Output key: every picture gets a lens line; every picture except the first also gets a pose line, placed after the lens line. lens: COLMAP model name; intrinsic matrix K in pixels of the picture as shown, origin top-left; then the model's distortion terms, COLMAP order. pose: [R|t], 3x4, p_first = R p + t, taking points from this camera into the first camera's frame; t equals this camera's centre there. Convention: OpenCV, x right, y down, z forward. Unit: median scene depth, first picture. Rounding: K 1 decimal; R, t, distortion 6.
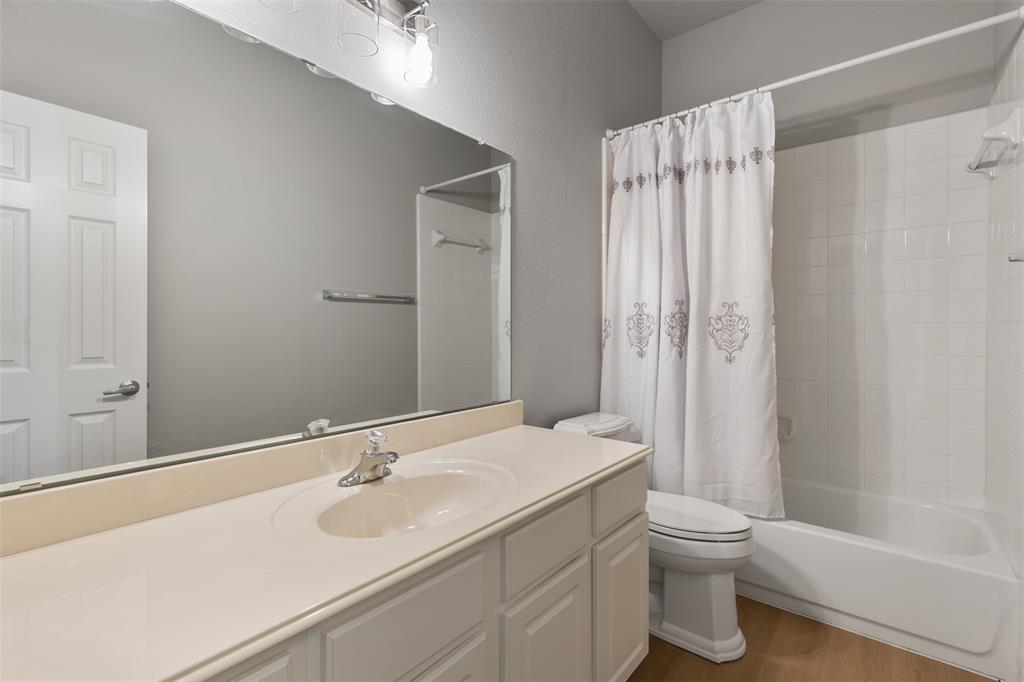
lens RADIAL K [[462.2, 0, 510.7], [0, 462.2, 336.4], [0, 0, 1]] dist [0.002905, -0.000124]
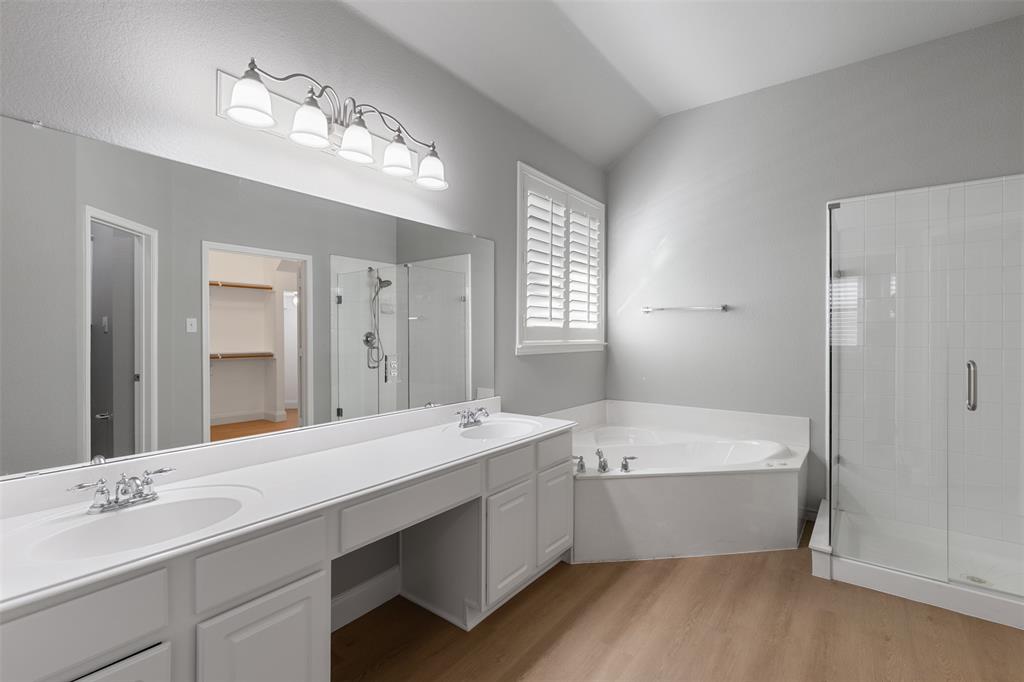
lens RADIAL K [[466.4, 0, 504.3], [0, 466.4, 337.5], [0, 0, 1]] dist [0.002441, -0.000933]
pose [[0.999748, 0.003464, 0.022194, 0.007025], [-0.003283, 0.999961, -0.008218, -0.068739], [-0.022222, 0.008143, 0.999720, -0.835512]]
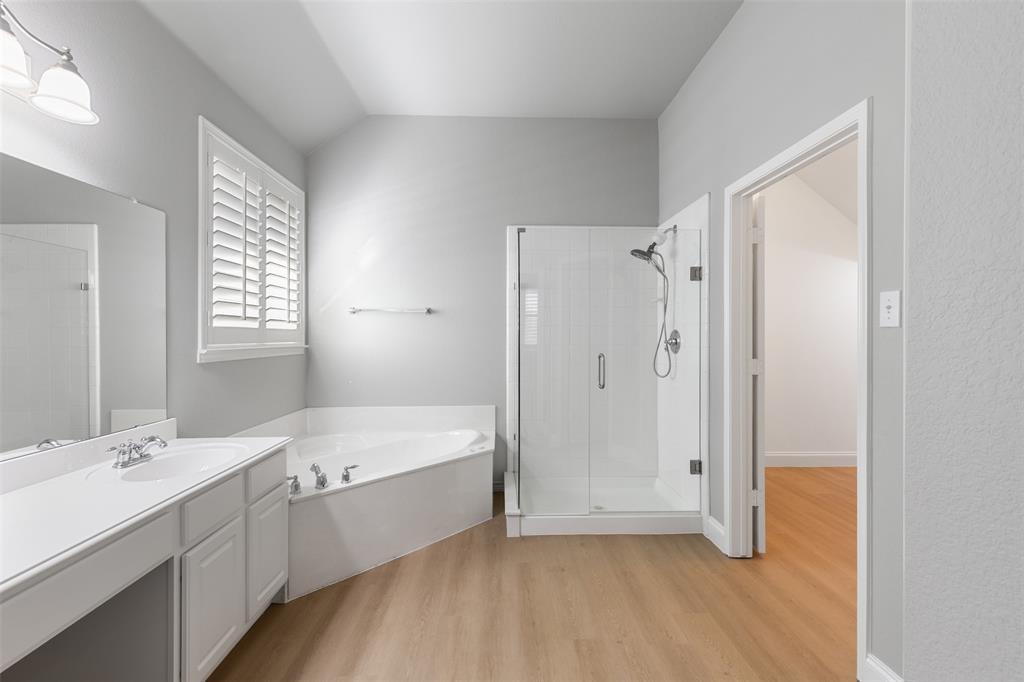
lens RADIAL K [[466.4, 0, 509.0], [0, 466.4, 339.3], [0, 0, 1]] dist [0.002441, -0.000933]
pose [[0.752947, -0.004839, 0.658064, -0.170059], [0.010621, 0.999932, -0.004800, -0.070920], [-0.657996, 0.010603, 0.752947, -0.680787]]
